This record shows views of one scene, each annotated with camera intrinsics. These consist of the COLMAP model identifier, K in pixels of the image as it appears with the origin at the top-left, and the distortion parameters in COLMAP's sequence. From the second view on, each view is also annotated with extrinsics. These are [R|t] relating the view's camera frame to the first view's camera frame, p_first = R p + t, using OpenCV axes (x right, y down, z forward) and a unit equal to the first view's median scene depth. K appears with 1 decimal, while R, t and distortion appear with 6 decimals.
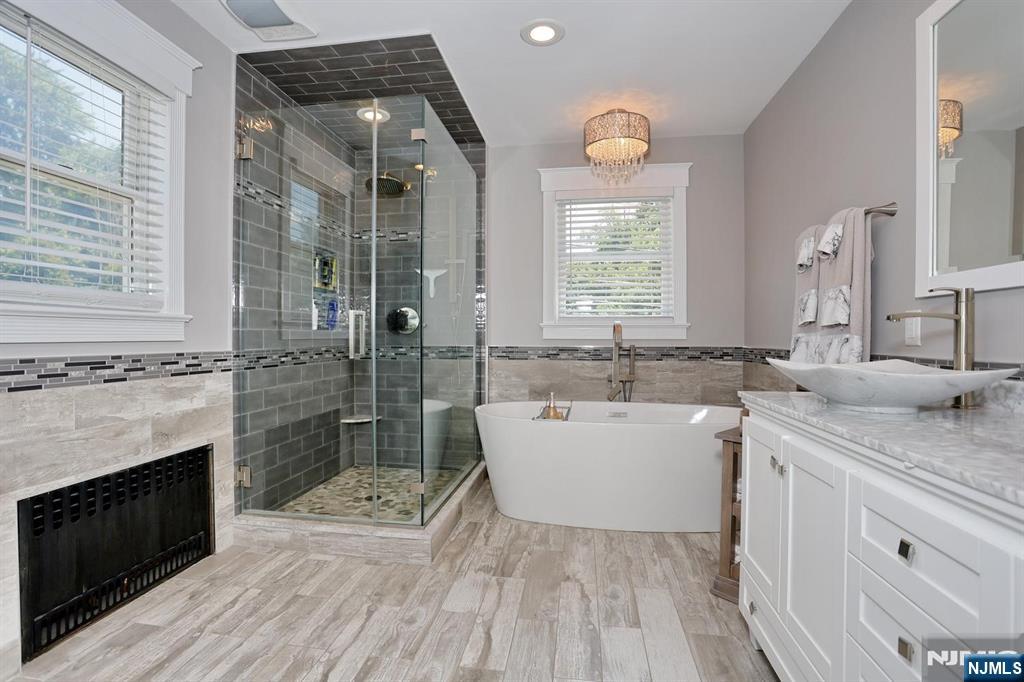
lens RADIAL K [[496.3, 0, 512.0], [0, 496.3, 341.0], [0, 0, 1]] dist [-0.083367, 0.032458]
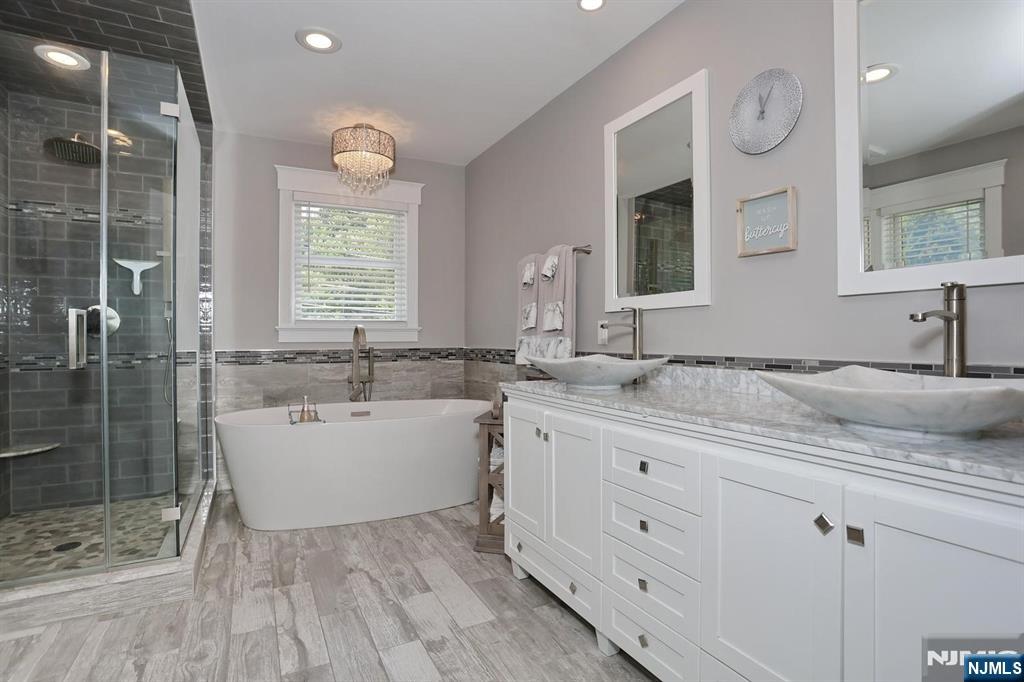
lens RADIAL K [[496.3, 0, 512.0], [0, 496.3, 341.0], [0, 0, 1]] dist [-0.083367, 0.032458]
pose [[0.806023, -0.007576, 0.591835, -0.166290], [0.009970, 0.999950, -0.000778, -0.001918], [-0.591800, 0.006527, 0.806059, -0.037252]]
